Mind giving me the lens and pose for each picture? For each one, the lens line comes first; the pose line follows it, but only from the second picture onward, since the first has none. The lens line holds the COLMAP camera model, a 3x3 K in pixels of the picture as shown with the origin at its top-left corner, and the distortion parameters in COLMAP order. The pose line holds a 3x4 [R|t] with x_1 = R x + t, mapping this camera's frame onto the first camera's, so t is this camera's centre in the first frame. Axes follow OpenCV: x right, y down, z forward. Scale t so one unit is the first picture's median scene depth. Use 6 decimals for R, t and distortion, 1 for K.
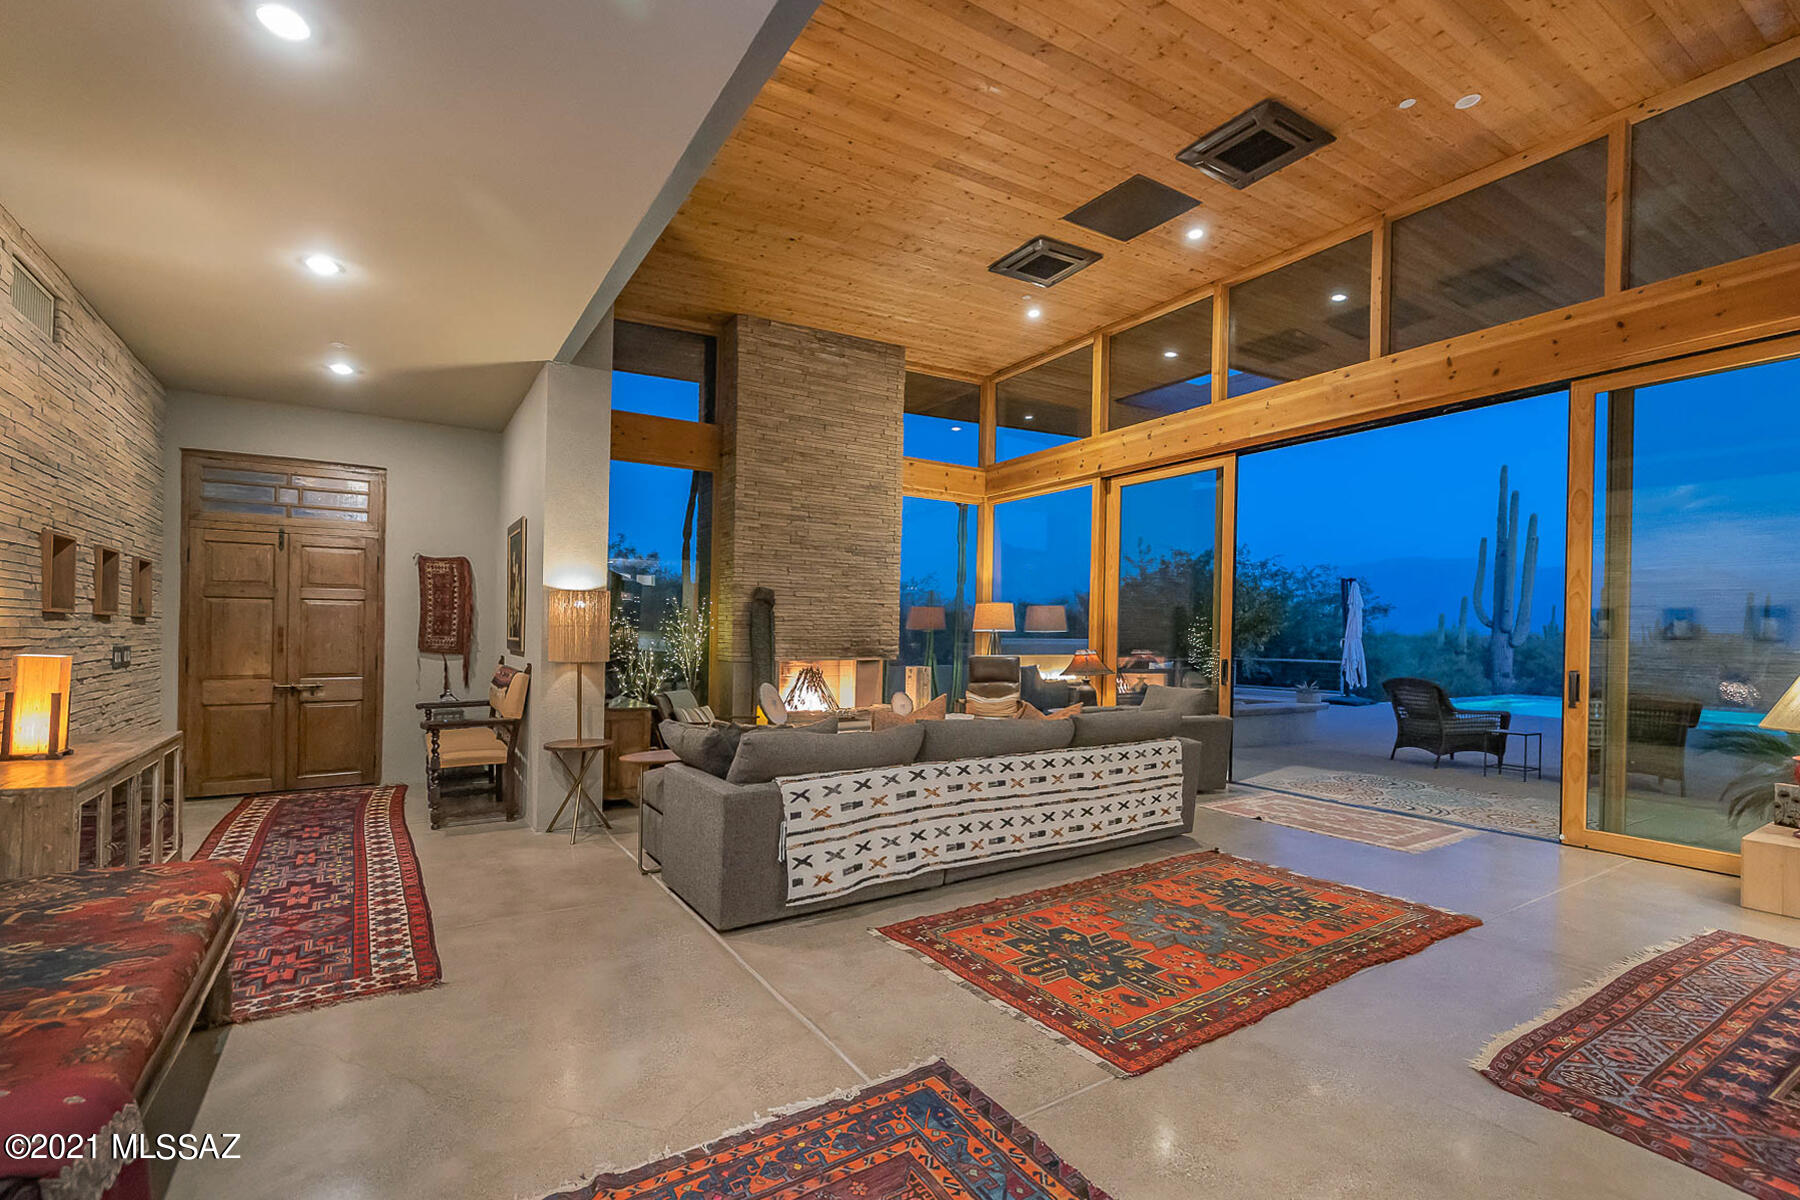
lens RADIAL K [[805.4, 0, 896.3], [0, 805.4, 643.2], [0, 0, 1]] dist [-0.026670, 0.000266]
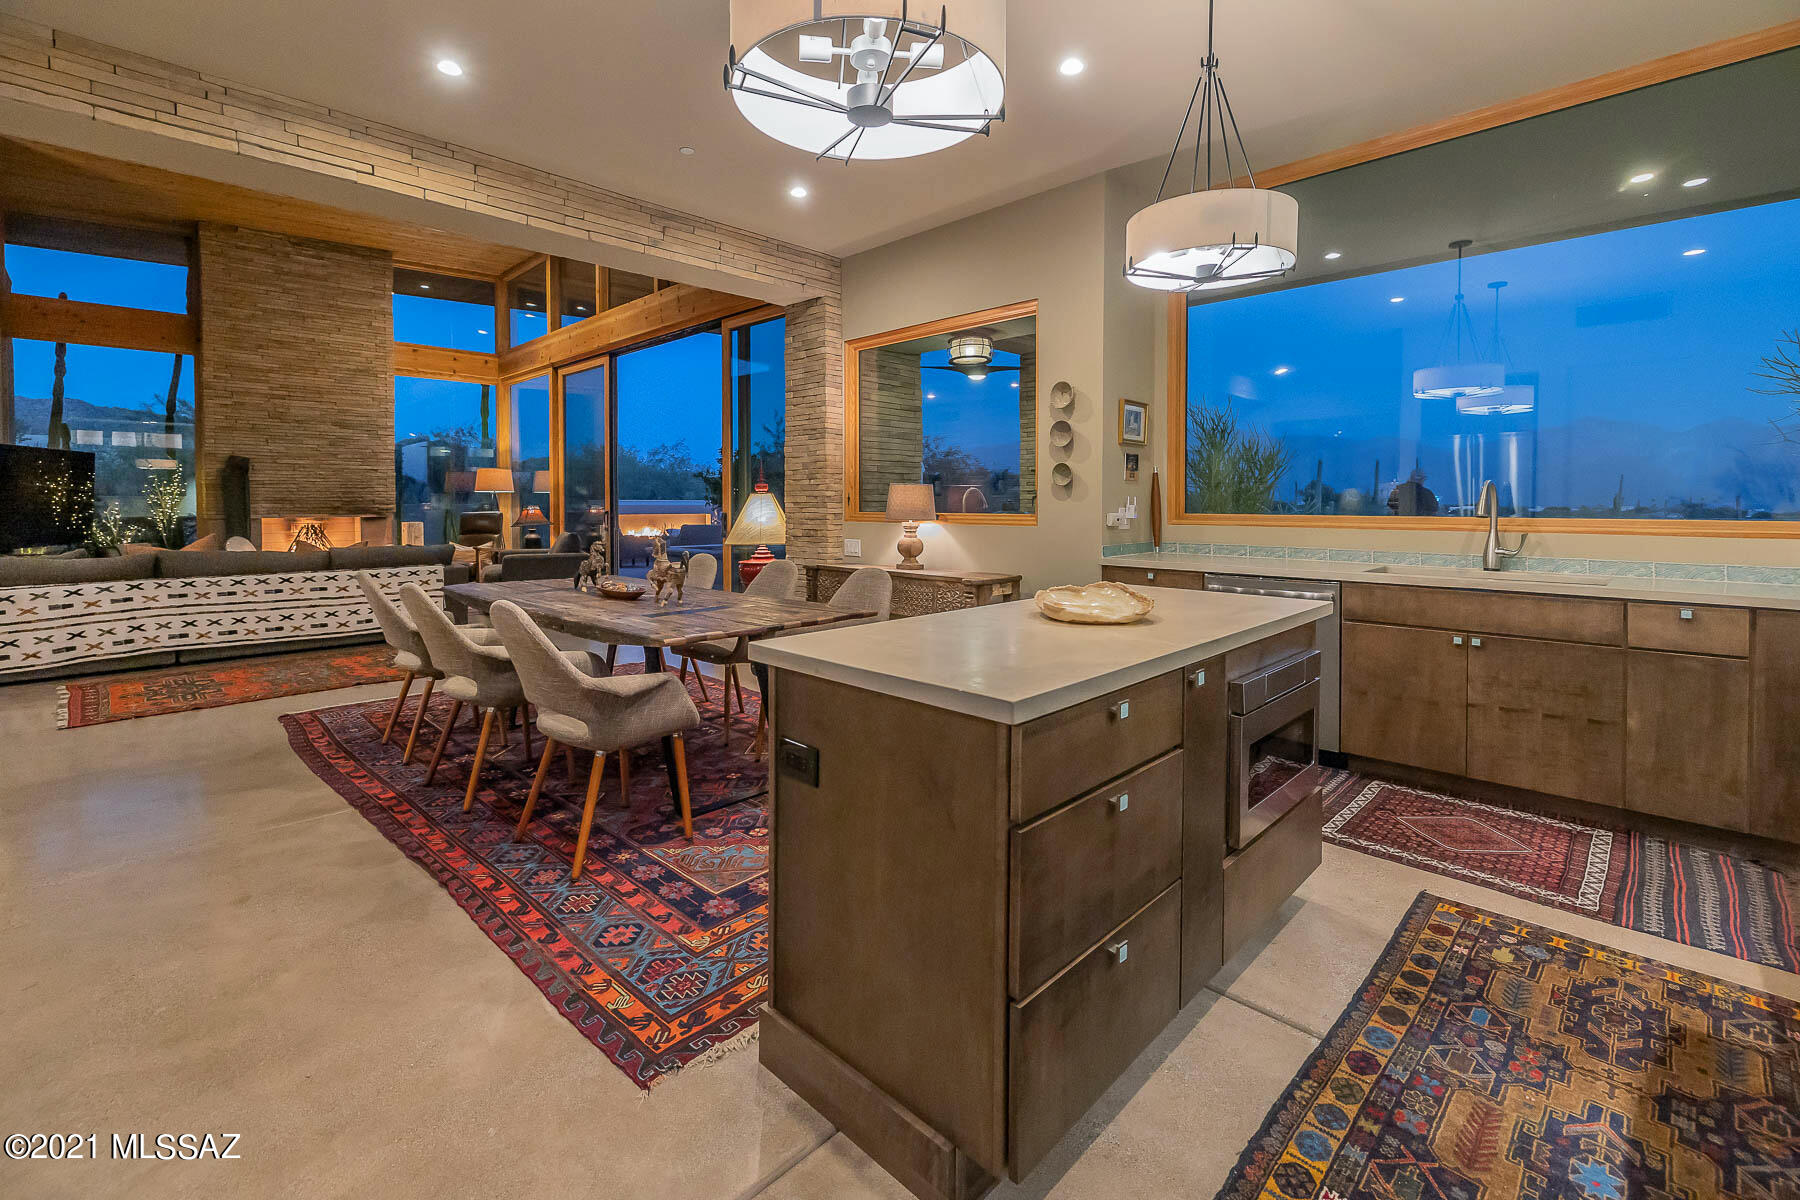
lens RADIAL K [[826.8, 0, 899.9], [0, 826.8, 515.3], [0, 0, 1]] dist [0.001287, -0.000069]
pose [[0.979382, -0.015135, 0.201450, 0.532297], [0.013242, 0.999855, 0.010739, 0.016853], [-0.201583, -0.007850, 0.979440, -0.373079]]
